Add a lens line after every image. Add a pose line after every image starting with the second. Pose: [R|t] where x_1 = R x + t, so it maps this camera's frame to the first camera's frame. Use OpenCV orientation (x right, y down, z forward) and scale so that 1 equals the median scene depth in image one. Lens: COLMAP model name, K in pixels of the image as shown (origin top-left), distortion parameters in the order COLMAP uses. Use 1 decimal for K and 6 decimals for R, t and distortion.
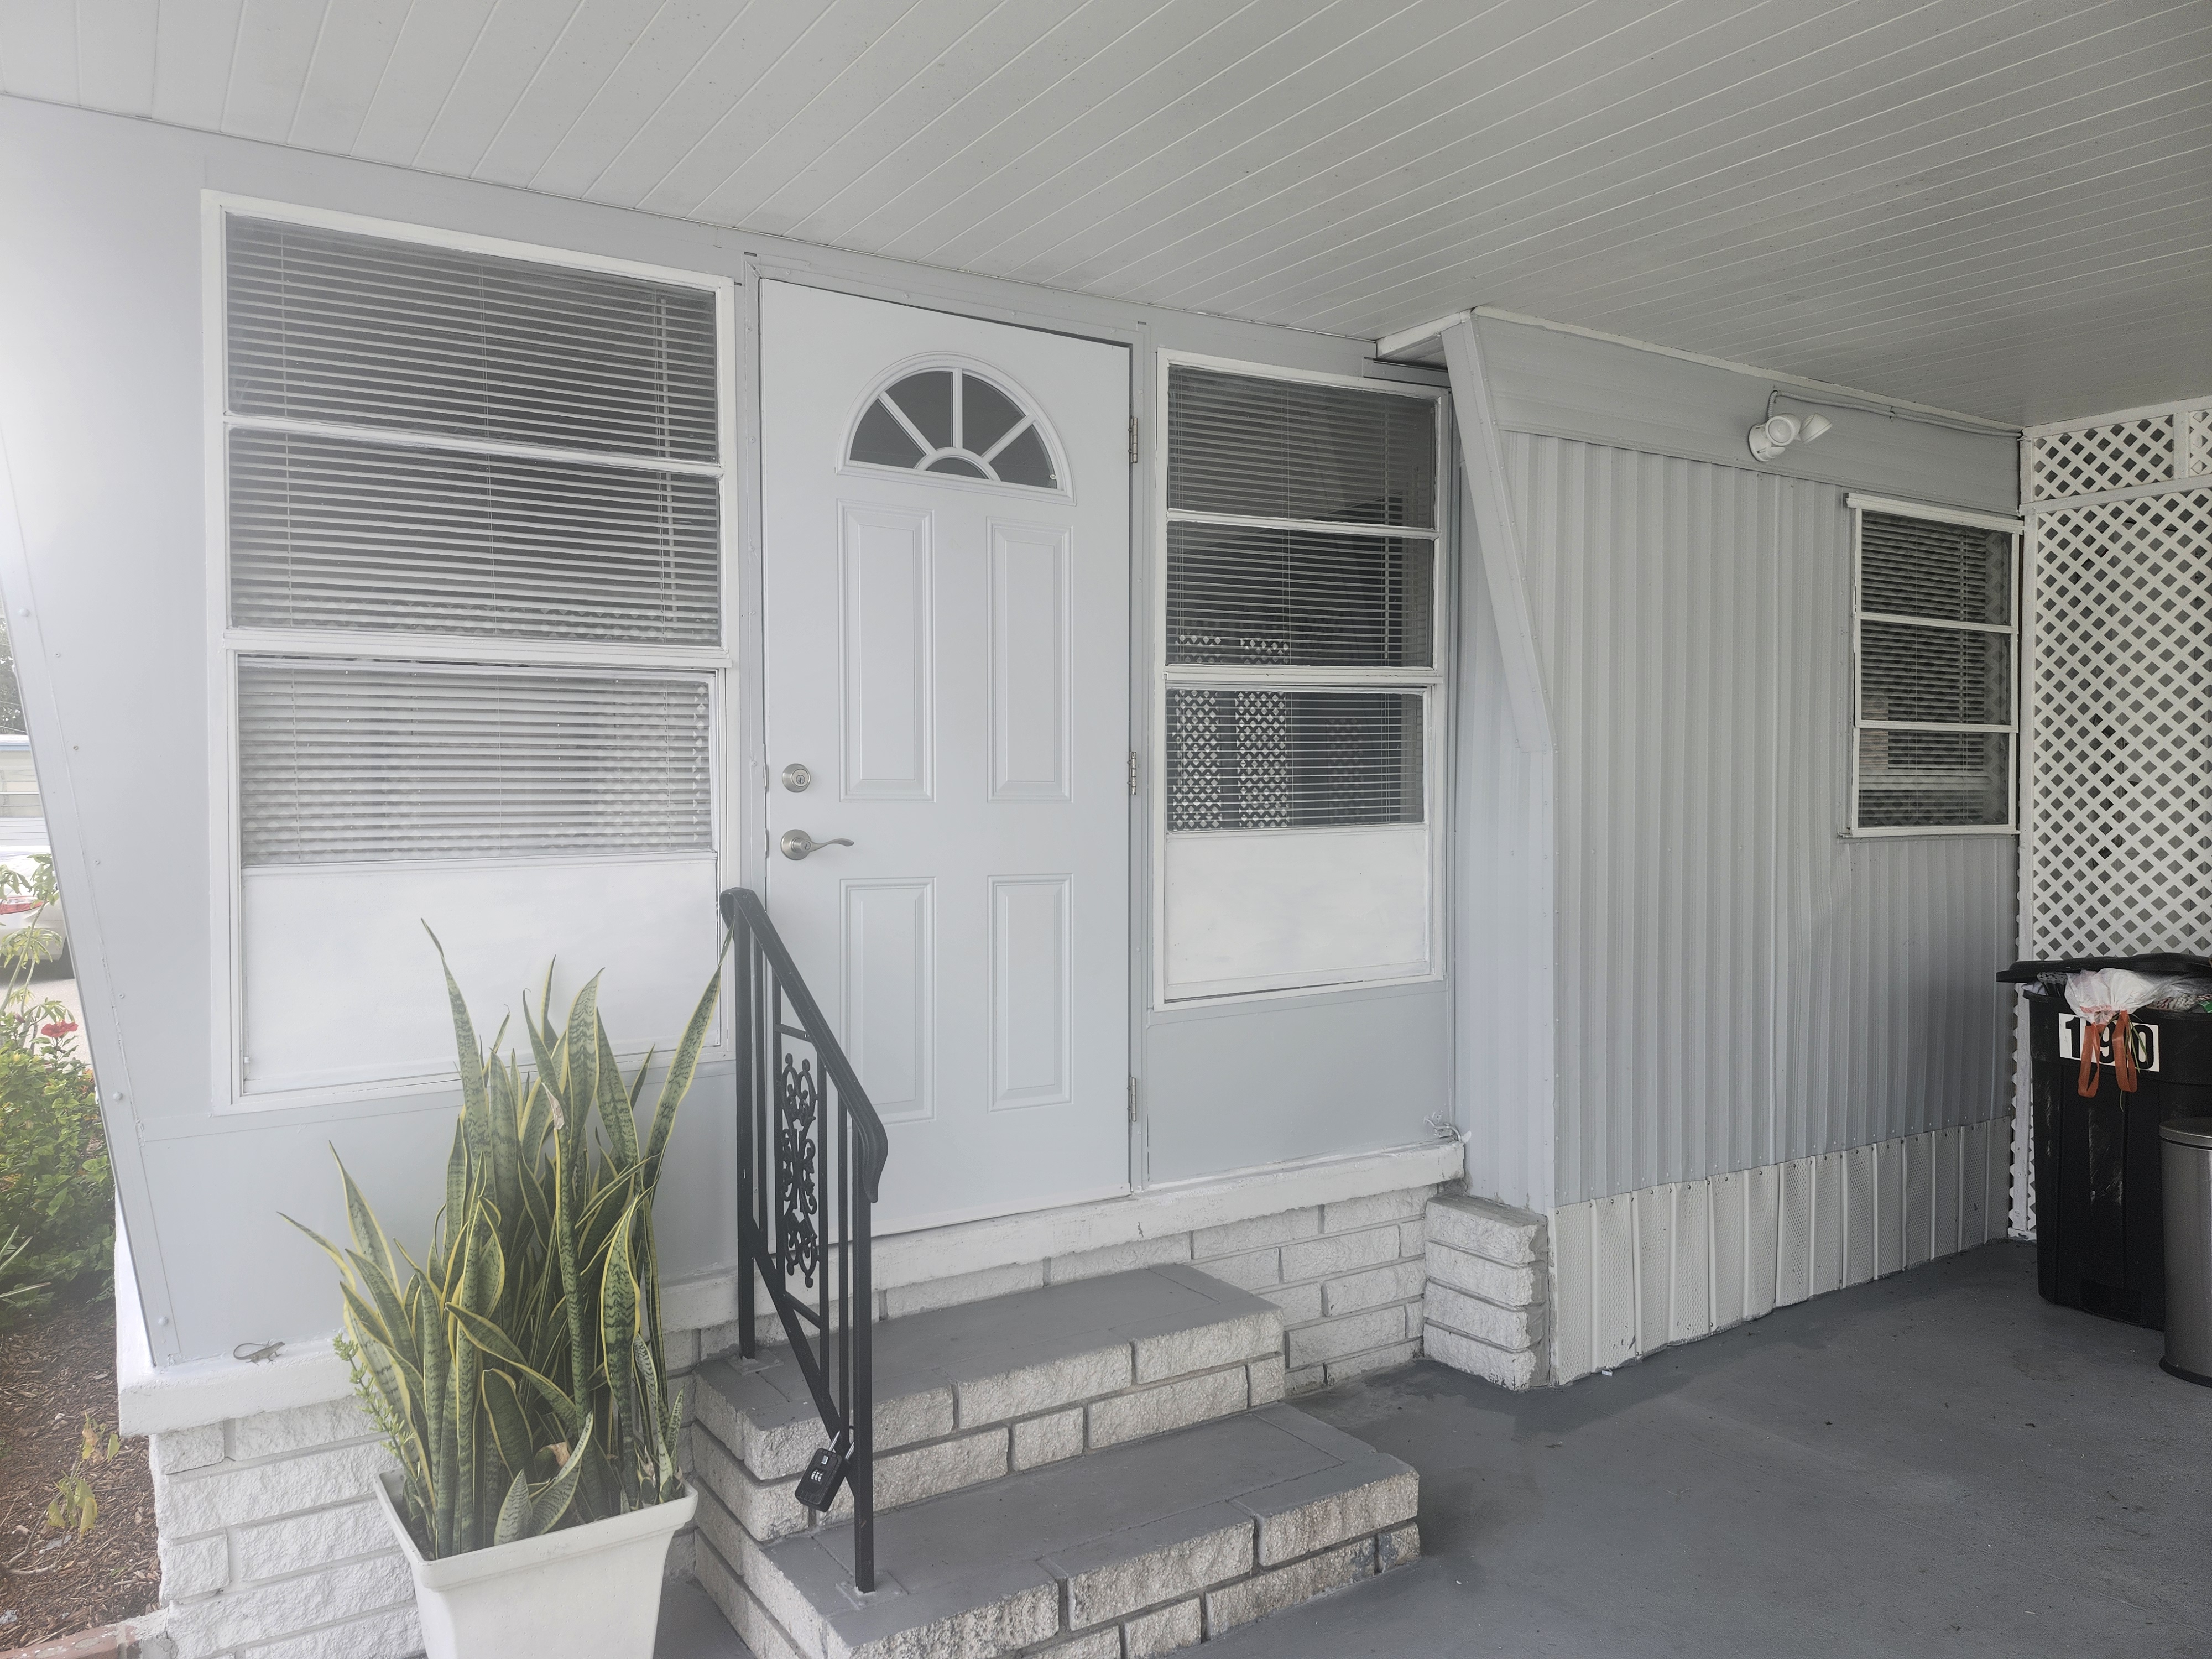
lens RADIAL K [[1519.2, 0, 1077.0], [0, 1519.2, 849.0], [0, 0, 1]] dist [0.066432, -0.072078]
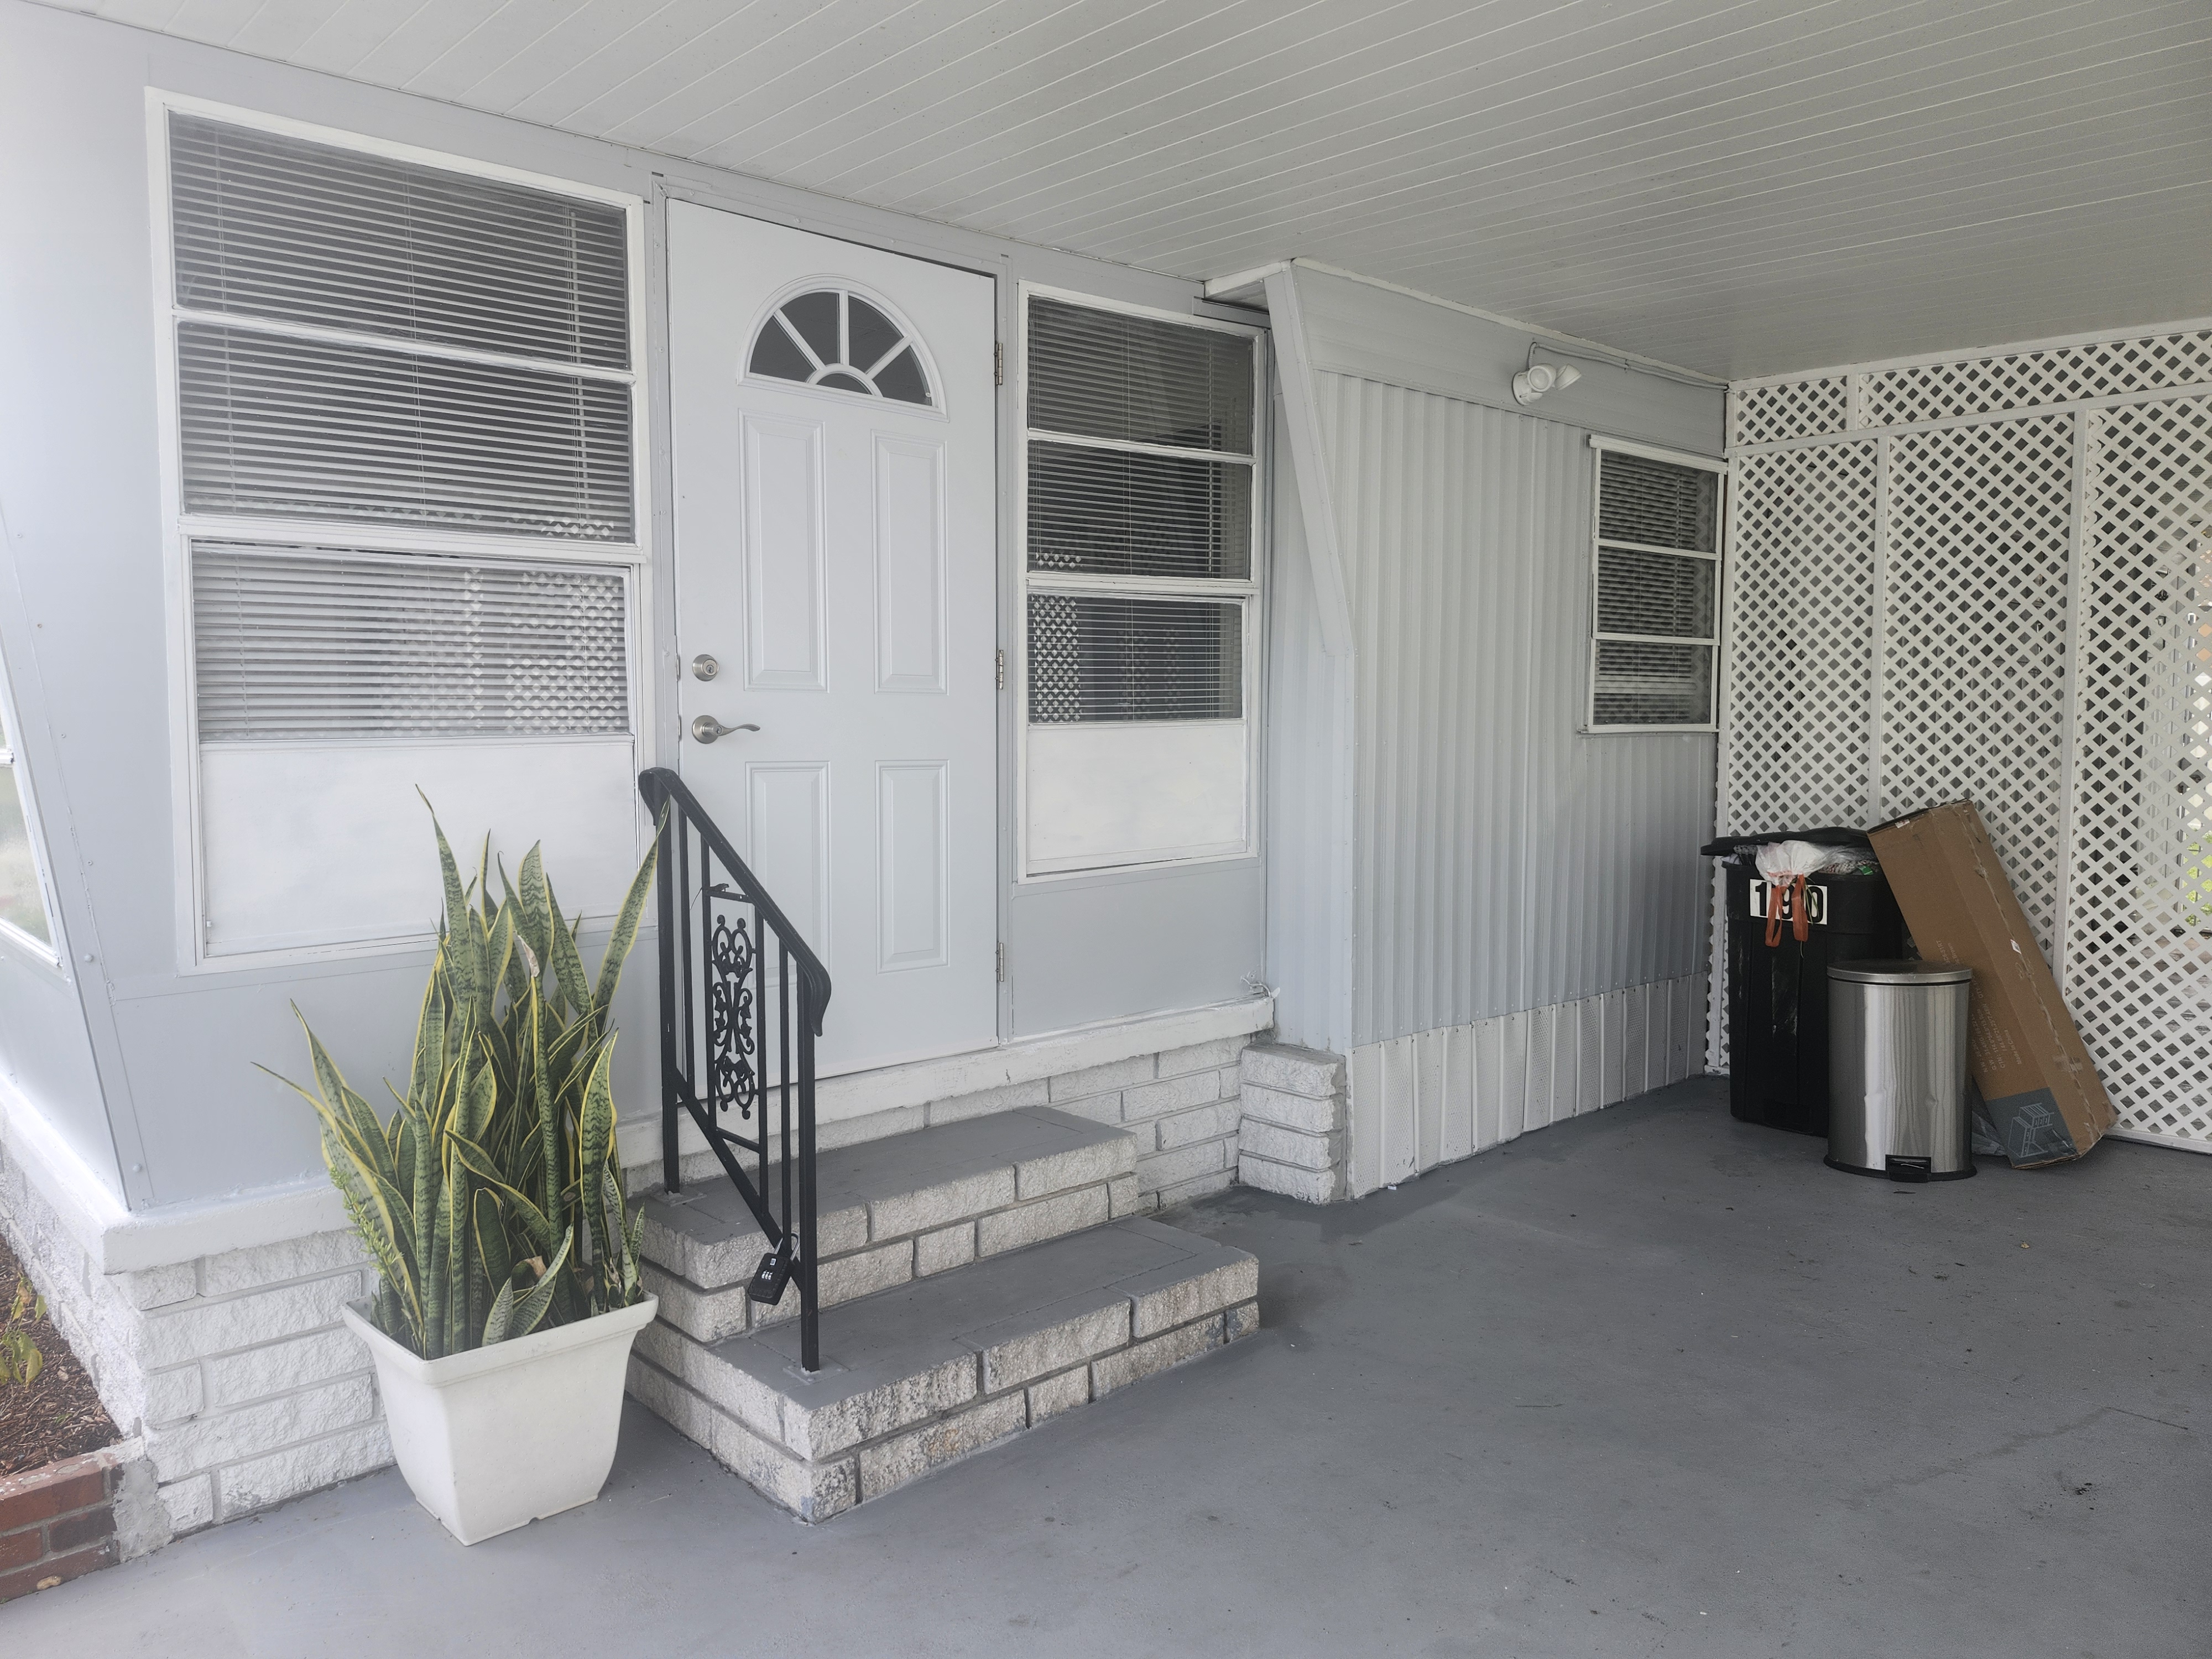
lens RADIAL K [[1519.2, 0, 1071.7], [0, 1519.2, 832.2], [0, 0, 1]] dist [0.066432, -0.072078]
pose [[0.986603, -0.008103, 0.162940, -0.097466], [0.000941, 0.999032, 0.043986, 0.021407], [-0.163139, -0.043243, 0.985655, -0.112139]]
